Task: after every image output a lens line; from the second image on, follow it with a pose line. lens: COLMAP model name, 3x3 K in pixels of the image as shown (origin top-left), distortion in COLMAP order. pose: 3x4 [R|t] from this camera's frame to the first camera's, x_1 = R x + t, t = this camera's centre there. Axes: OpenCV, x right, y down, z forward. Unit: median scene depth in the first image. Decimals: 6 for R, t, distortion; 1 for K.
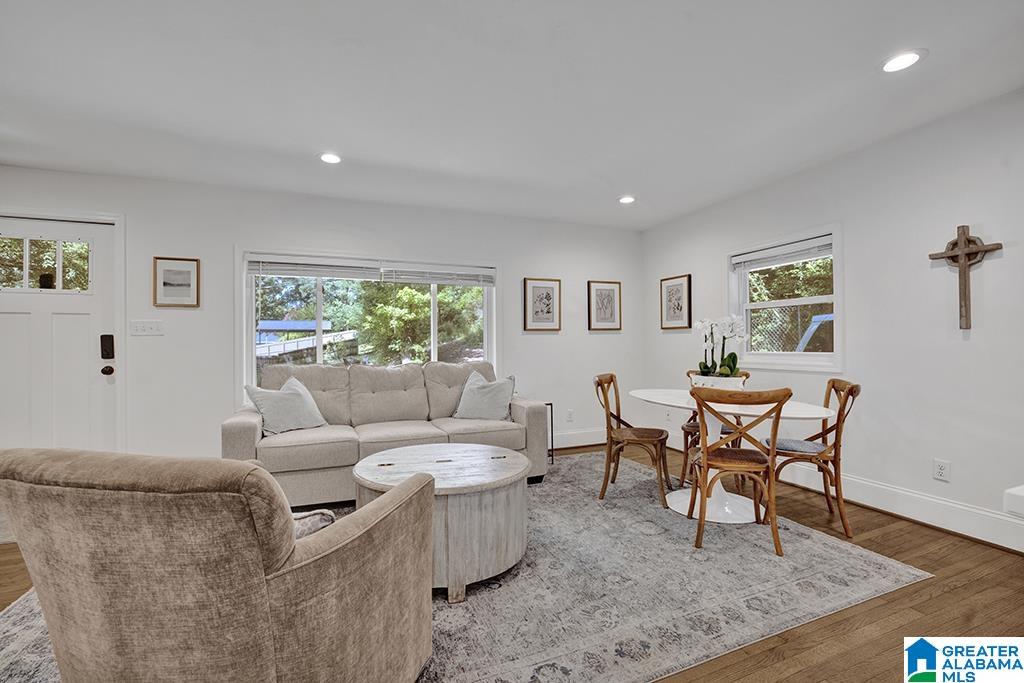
lens RADIAL K [[438.8, 0, 511.0], [0, 438.8, 343.7], [0, 0, 1]] dist [-0.040539, 0.014054]
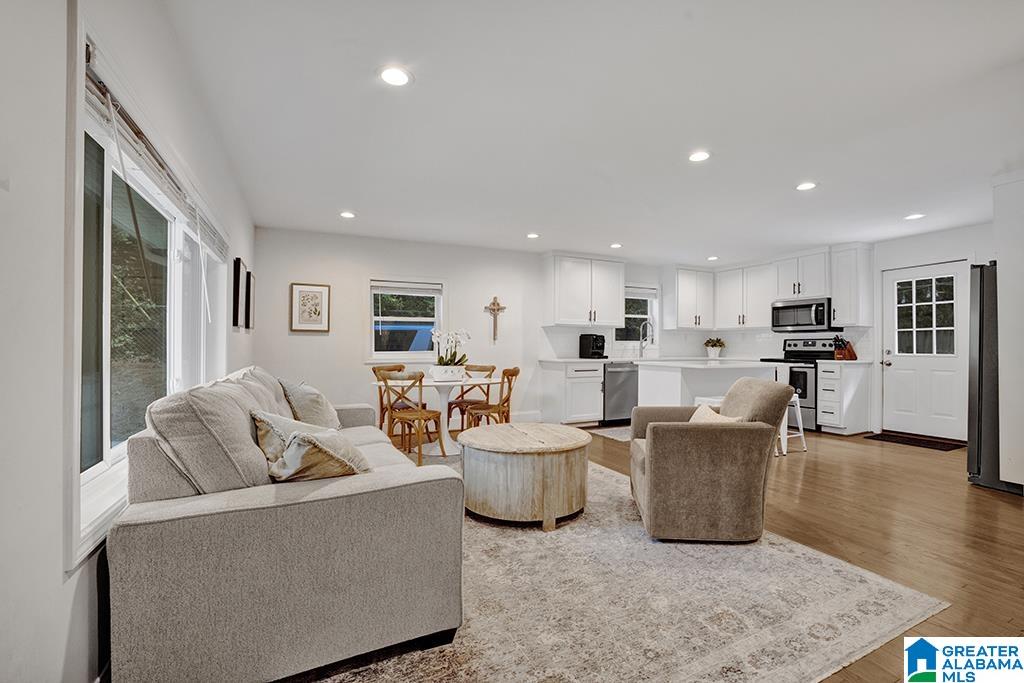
lens RADIAL K [[438.8, 0, 512.1], [0, 438.8, 343.6], [0, 0, 1]] dist [-0.040539, 0.014054]
pose [[-0.061439, 0.011754, 0.998042, -0.993712], [-0.002486, 0.999926, -0.011929, 0.009742], [-0.998108, -0.003214, -0.061405, 0.756287]]
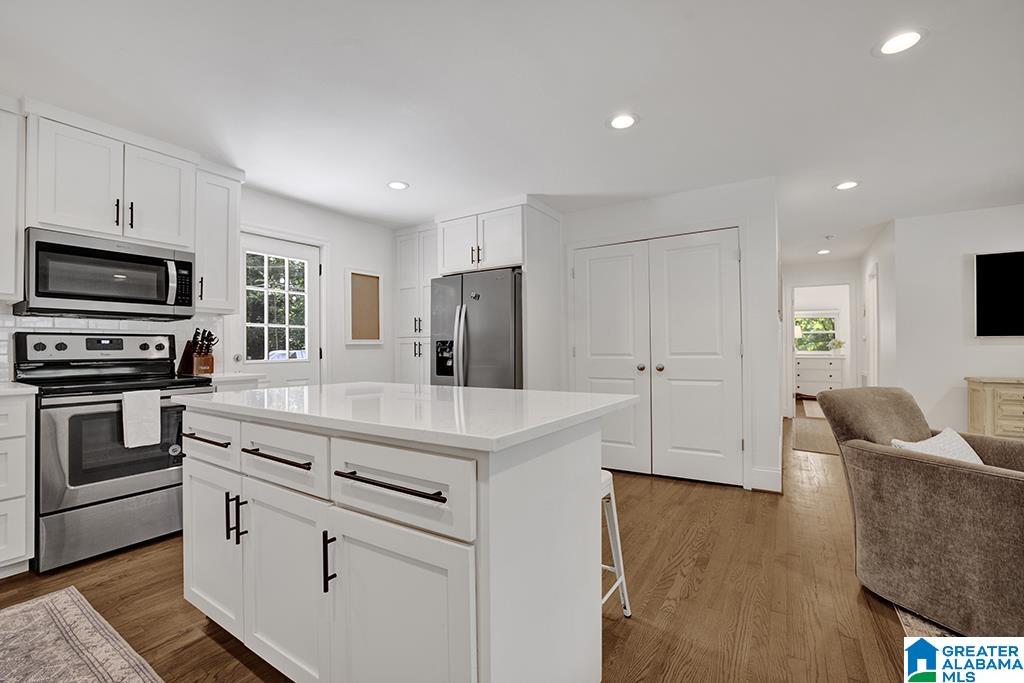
lens RADIAL K [[438.8, 0, 506.2], [0, 438.8, 344.4], [0, 0, 1]] dist [-0.040539, 0.014054]
pose [[-0.819933, 0.003360, -0.572450, 0.588775], [0.009103, 0.999933, -0.007170, -0.000995], [0.572388, -0.011090, -0.819908, 0.474304]]
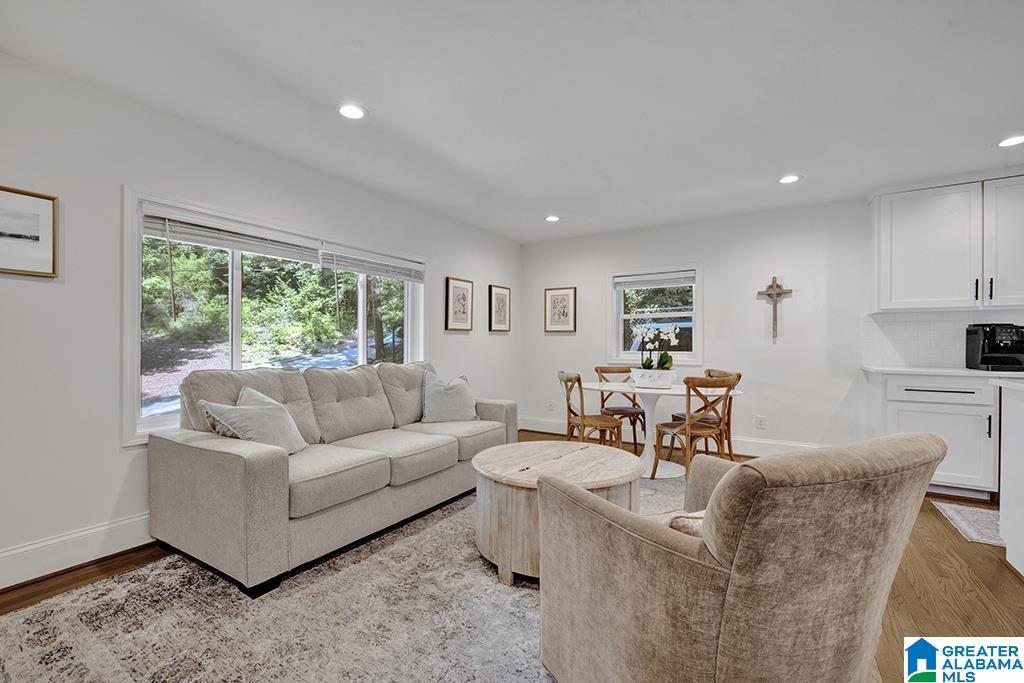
lens RADIAL K [[438.8, 0, 510.4], [0, 438.8, 344.5], [0, 0, 1]] dist [-0.040539, 0.014054]
pose [[0.810905, 0.007668, 0.585128, -0.572050], [-0.007949, 0.999966, -0.002089, 0.003810], [-0.585124, -0.002958, 0.810938, 0.155609]]
